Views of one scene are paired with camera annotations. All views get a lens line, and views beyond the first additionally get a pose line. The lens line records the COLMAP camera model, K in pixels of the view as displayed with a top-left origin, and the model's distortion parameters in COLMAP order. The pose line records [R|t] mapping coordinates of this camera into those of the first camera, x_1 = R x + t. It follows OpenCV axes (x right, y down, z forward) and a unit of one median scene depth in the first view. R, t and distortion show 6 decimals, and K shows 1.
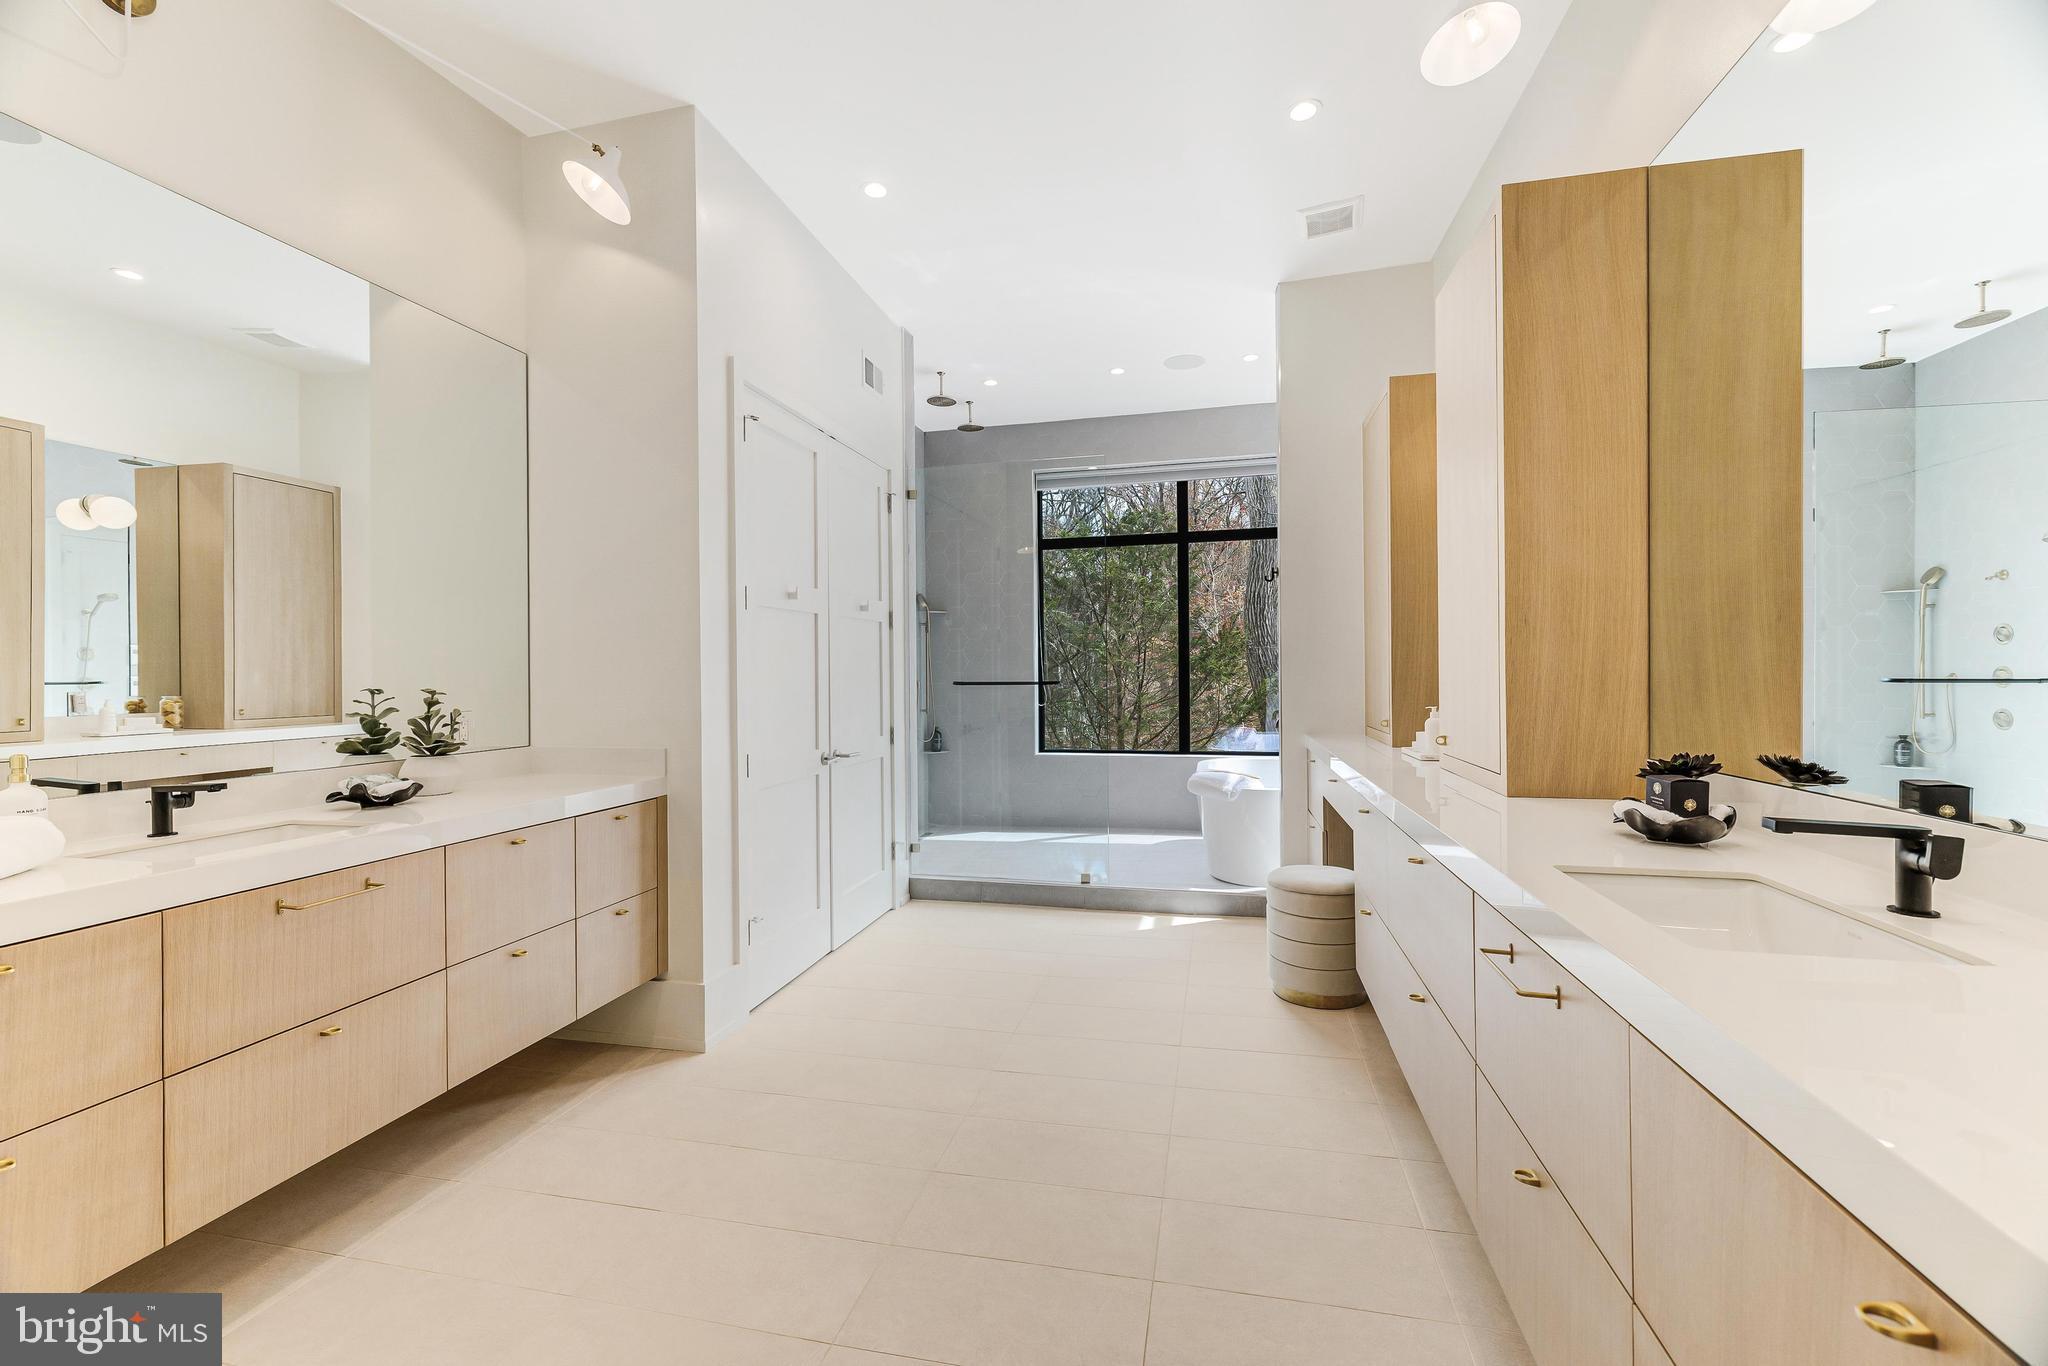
lens RADIAL K [[862.9, 0, 1020.4], [0, 862.9, 677.2], [0, 0, 1]] dist [-0.000836, -0.000228]
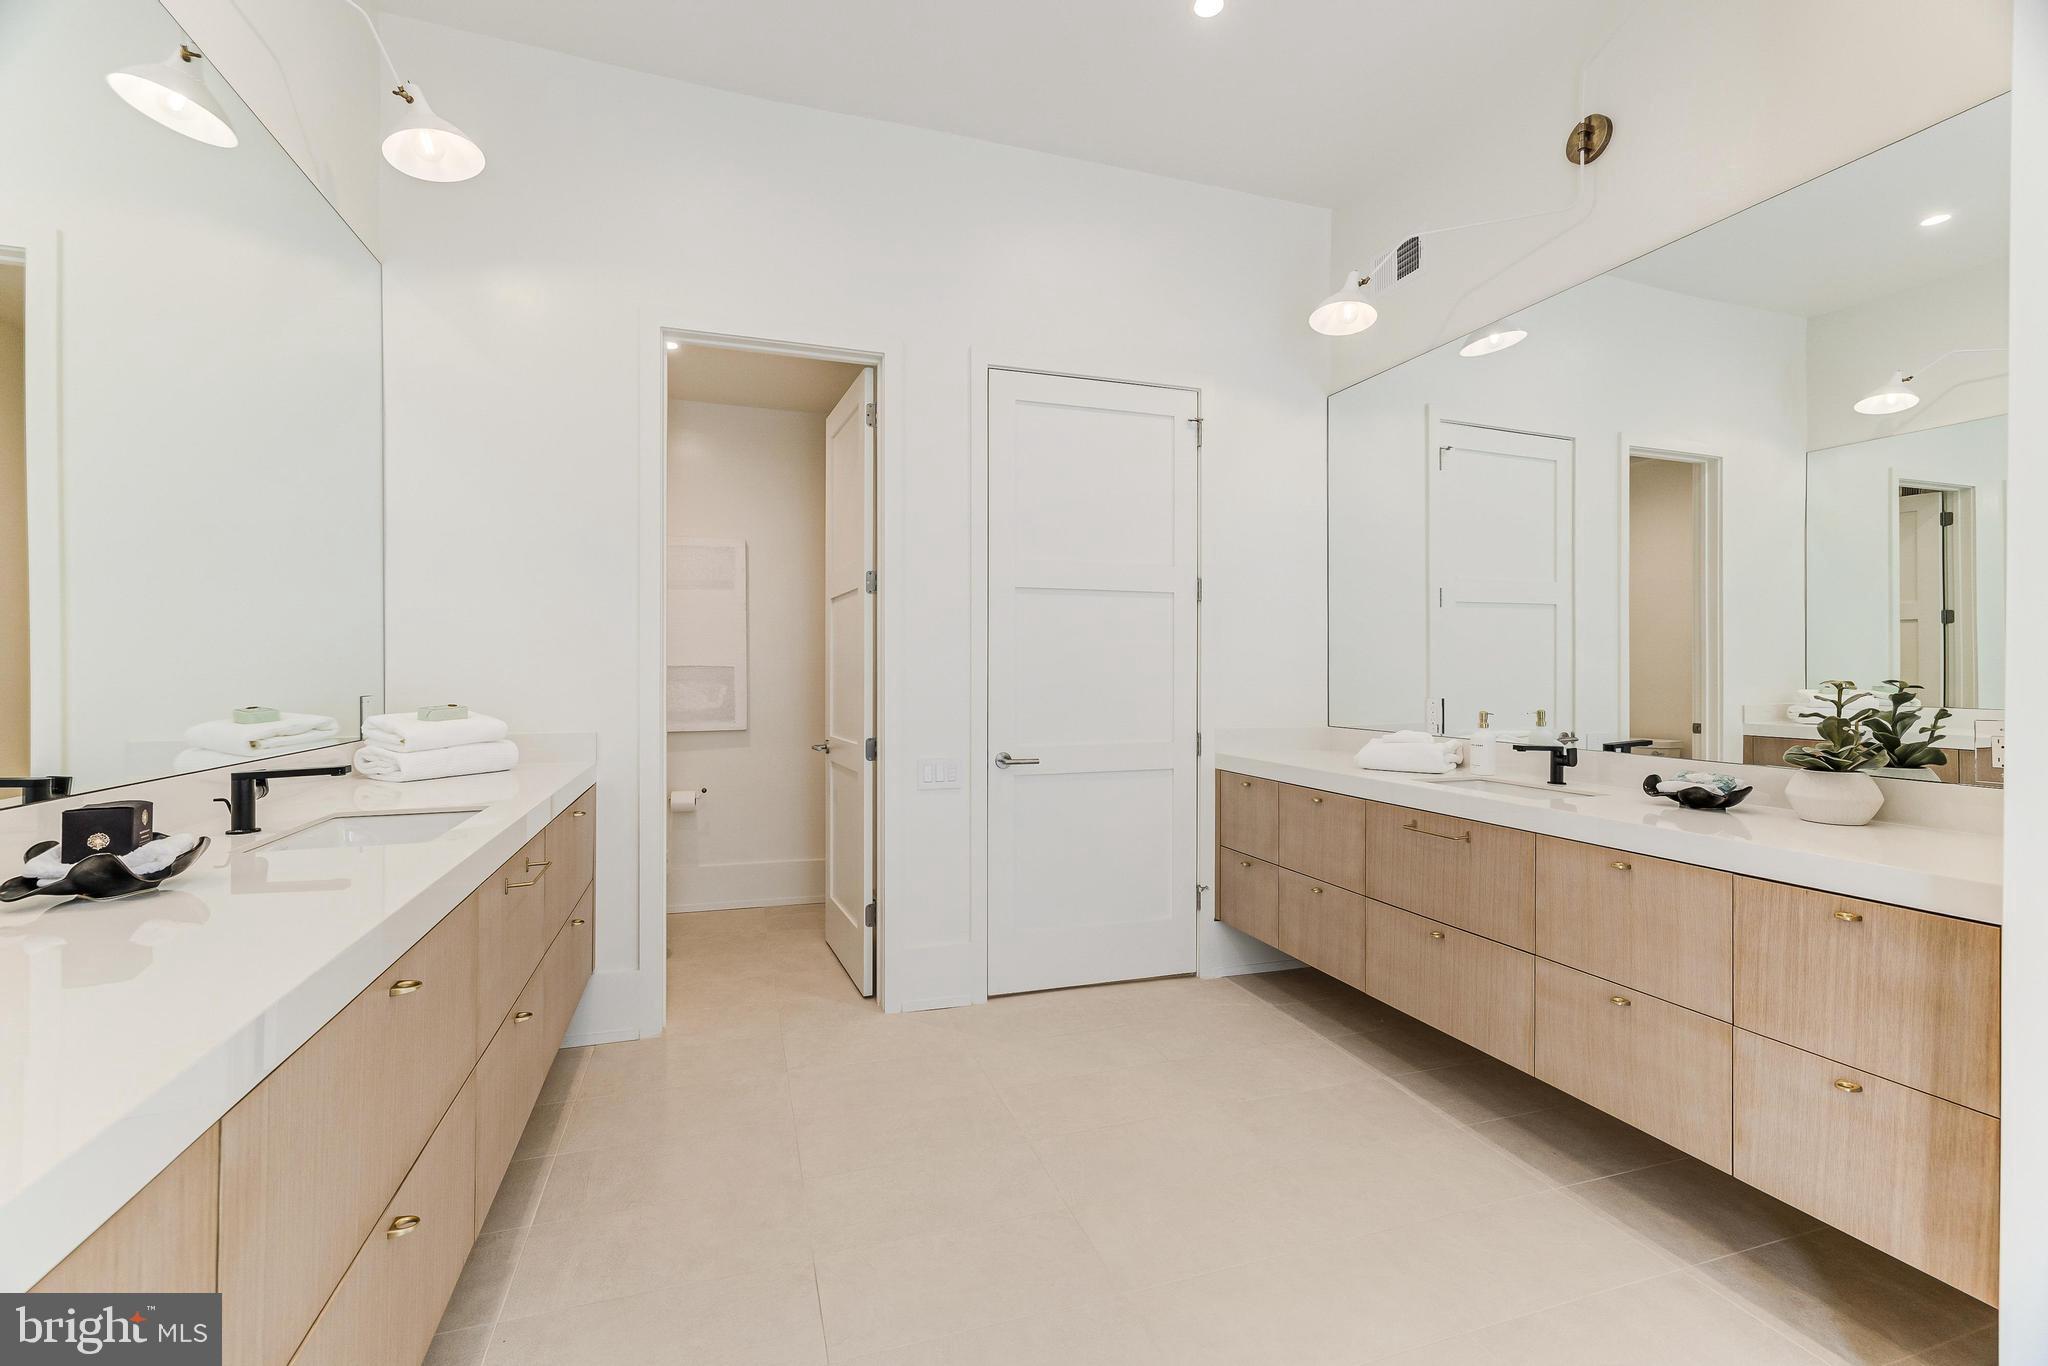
lens RADIAL K [[862.9, 0, 1020.4], [0, 862.9, 677.2], [0, 0, 1]] dist [-0.000836, -0.000228]
pose [[-0.858303, 0.010183, -0.513043, 0.315861], [0.005546, 0.999929, 0.010569, 0.001228], [0.513114, 0.006226, -0.858298, 1.372888]]
